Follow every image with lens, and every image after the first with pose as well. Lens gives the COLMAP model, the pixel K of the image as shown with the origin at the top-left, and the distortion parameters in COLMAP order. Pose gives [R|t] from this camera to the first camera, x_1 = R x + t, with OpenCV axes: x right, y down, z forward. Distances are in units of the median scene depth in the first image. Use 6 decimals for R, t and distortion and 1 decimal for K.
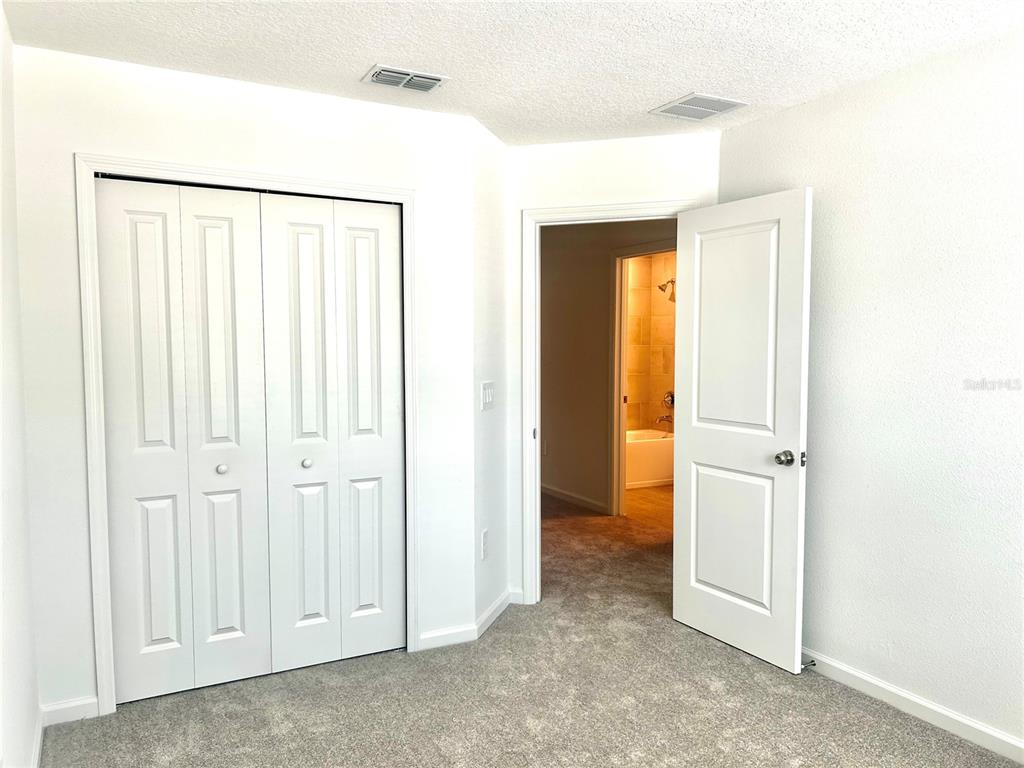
lens RADIAL K [[768.2, 0, 509.2], [0, 768.2, 383.9], [0, 0, 1]] dist [-0.013295, -0.008925]
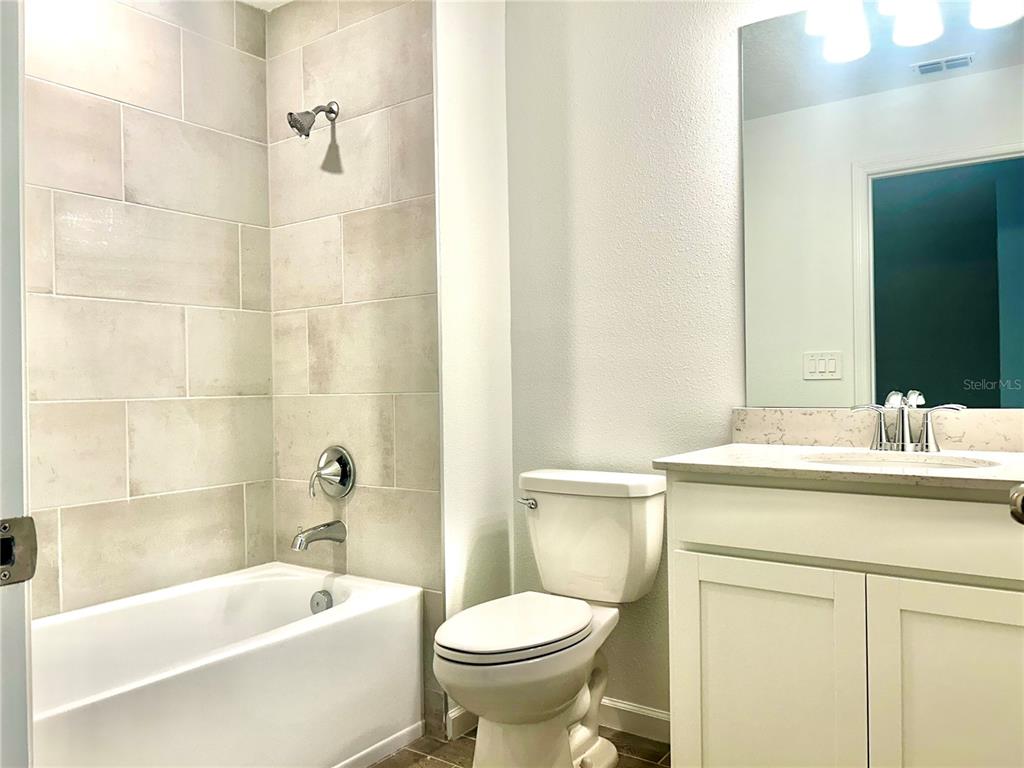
lens RADIAL K [[774.6, 0, 507.7], [0, 774.6, 384.4], [0, 0, 1]] dist [0.036458, -0.003687]
pose [[0.898999, -0.018175, 0.437572, 0.068886], [0.043070, 0.997964, -0.047038, 0.001081], [-0.435827, 0.061133, 0.897952, 0.350502]]
